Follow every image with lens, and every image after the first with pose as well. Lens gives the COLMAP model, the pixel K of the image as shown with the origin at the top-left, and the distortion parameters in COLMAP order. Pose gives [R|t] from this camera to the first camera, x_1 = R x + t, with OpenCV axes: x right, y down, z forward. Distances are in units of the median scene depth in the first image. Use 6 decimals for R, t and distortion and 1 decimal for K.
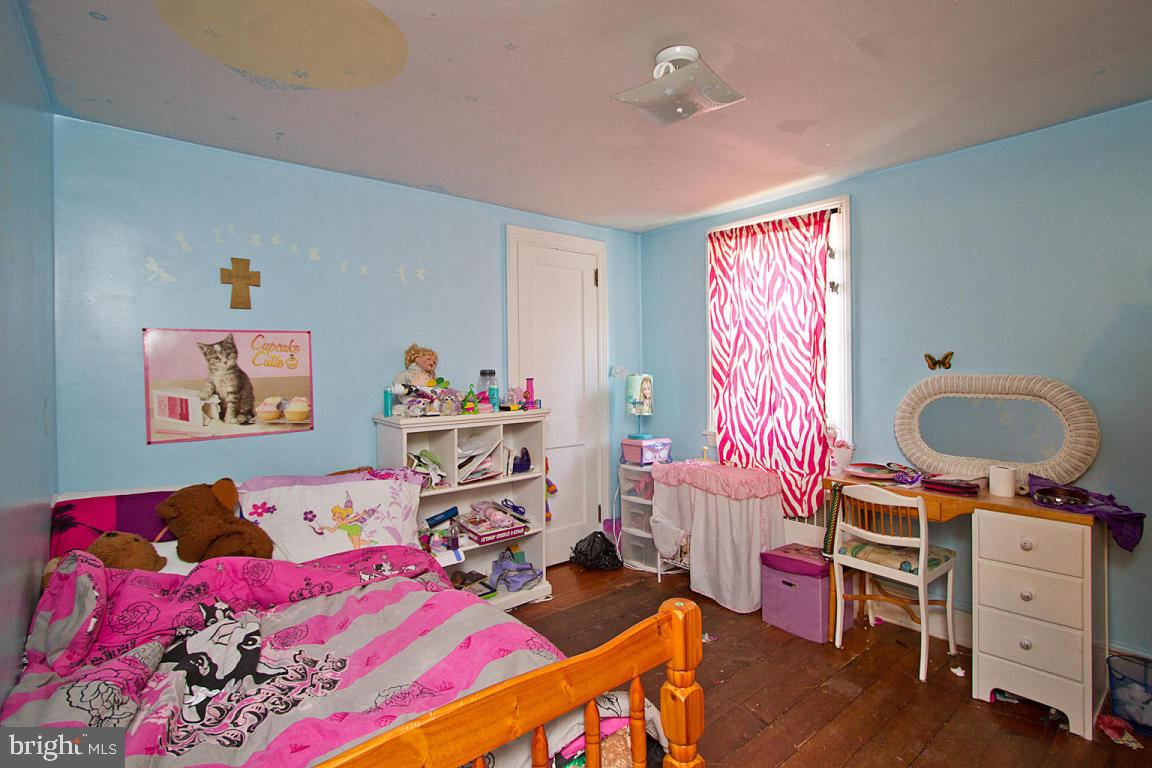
lens RADIAL K [[545.3, 0, 570.1], [0, 545.3, 379.9], [0, 0, 1]] dist [-0.018650, 0.001549]
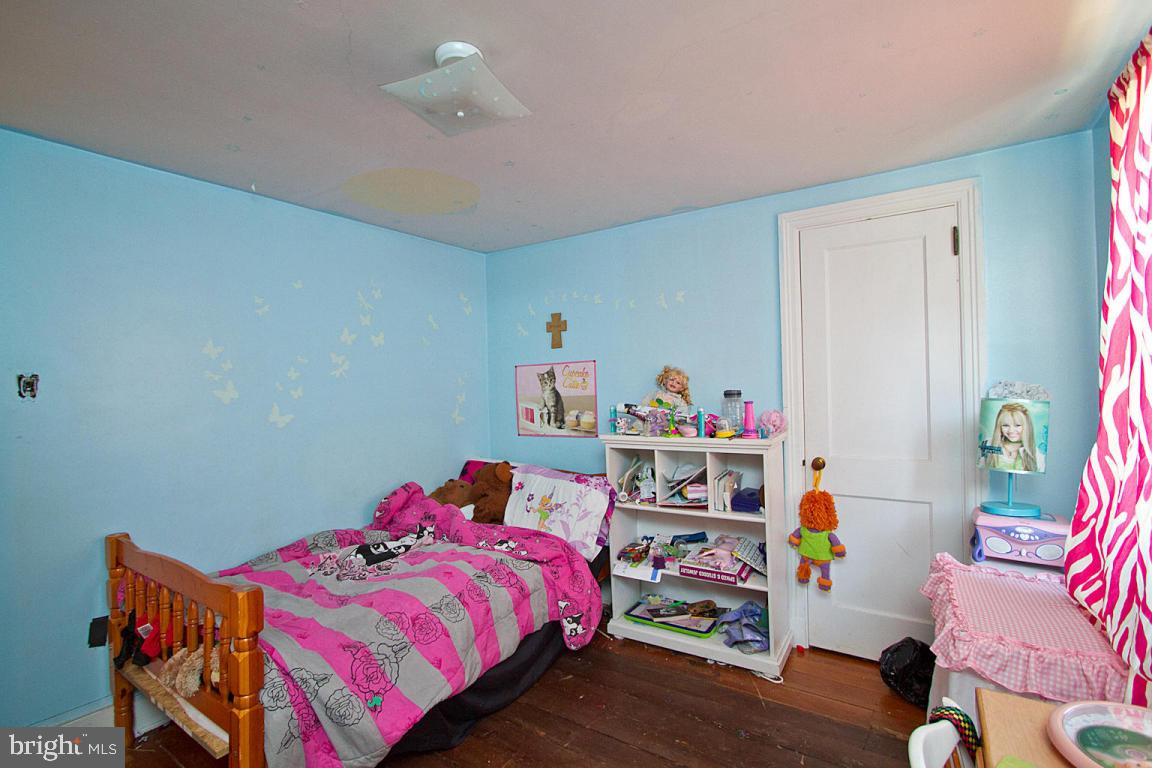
lens RADIAL K [[545.3, 0, 570.1], [0, 545.3, 379.9], [0, 0, 1]] dist [-0.018650, 0.001549]
pose [[0.289754, -0.001824, -0.957099, 0.761581], [0.004997, 0.999987, -0.000393, -0.044177], [0.957088, -0.004669, 0.289760, 0.589330]]
